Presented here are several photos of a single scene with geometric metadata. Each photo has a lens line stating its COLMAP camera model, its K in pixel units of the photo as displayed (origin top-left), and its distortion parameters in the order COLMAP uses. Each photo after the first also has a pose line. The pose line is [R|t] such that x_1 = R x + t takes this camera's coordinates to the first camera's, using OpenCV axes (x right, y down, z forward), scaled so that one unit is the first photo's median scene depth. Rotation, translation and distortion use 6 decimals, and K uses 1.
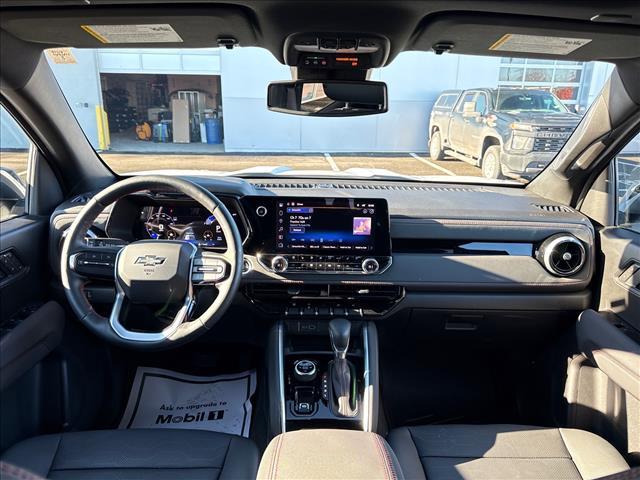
lens RADIAL K [[449.0, 0, 320.0], [0, 449.0, 240.0], [0, 0, 1]] dist [0.090346, -0.125574]
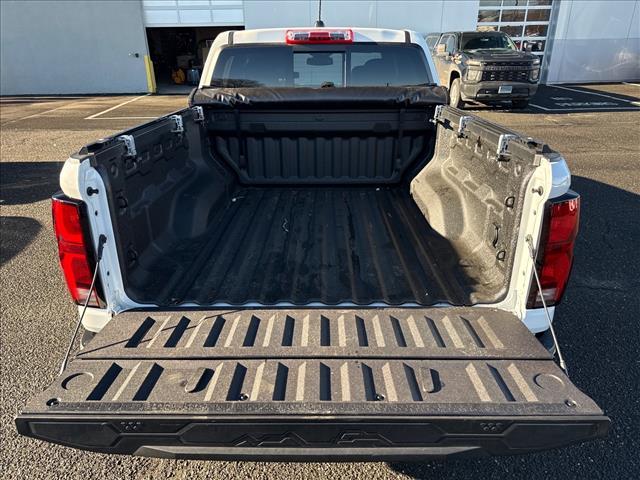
lens RADIAL K [[449.0, 0, 320.0], [0, 449.0, 240.0], [0, 0, 1]] dist [0.090346, -0.125574]
pose [[0.999268, -0.021625, -0.031556, 0.089788], [0.025207, 0.992699, 0.117956, 0.670567], [0.028774, -0.118666, 0.992517, -2.730421]]
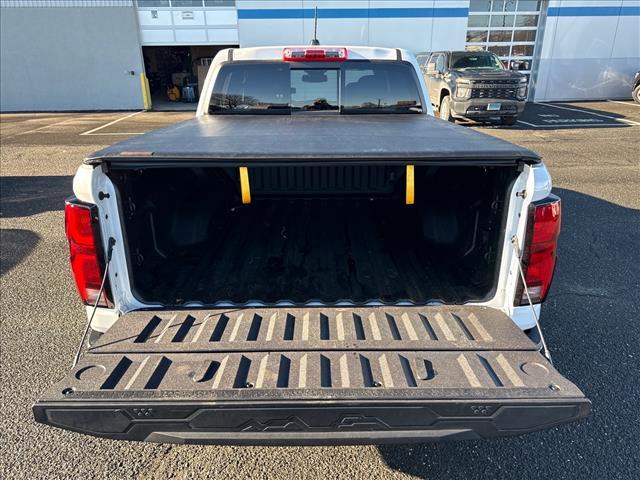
lens RADIAL K [[449.0, 0, 320.0], [0, 449.0, 240.0], [0, 0, 1]] dist [0.090346, -0.125574]
pose [[0.999567, -0.025164, -0.015231, 0.067941], [0.026341, 0.996221, 0.082766, 0.715997], [0.013091, -0.083131, 0.996453, -2.834833]]
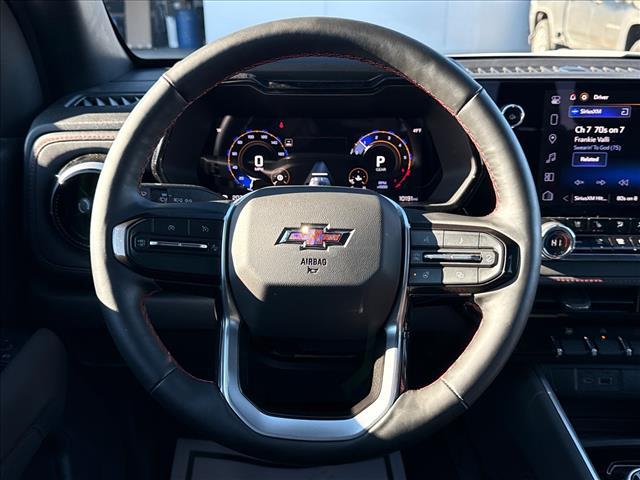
lens RADIAL K [[661.9, 0, 320.0], [0, 661.9, 240.0], [0, 0, 1]] dist [0.185600, -0.400964]
pose [[0.999544, -0.012484, -0.027494, -0.289299], [0.014207, 0.997889, 0.063373, 0.009790], [0.026644, -0.063734, 0.997611, 0.347083]]
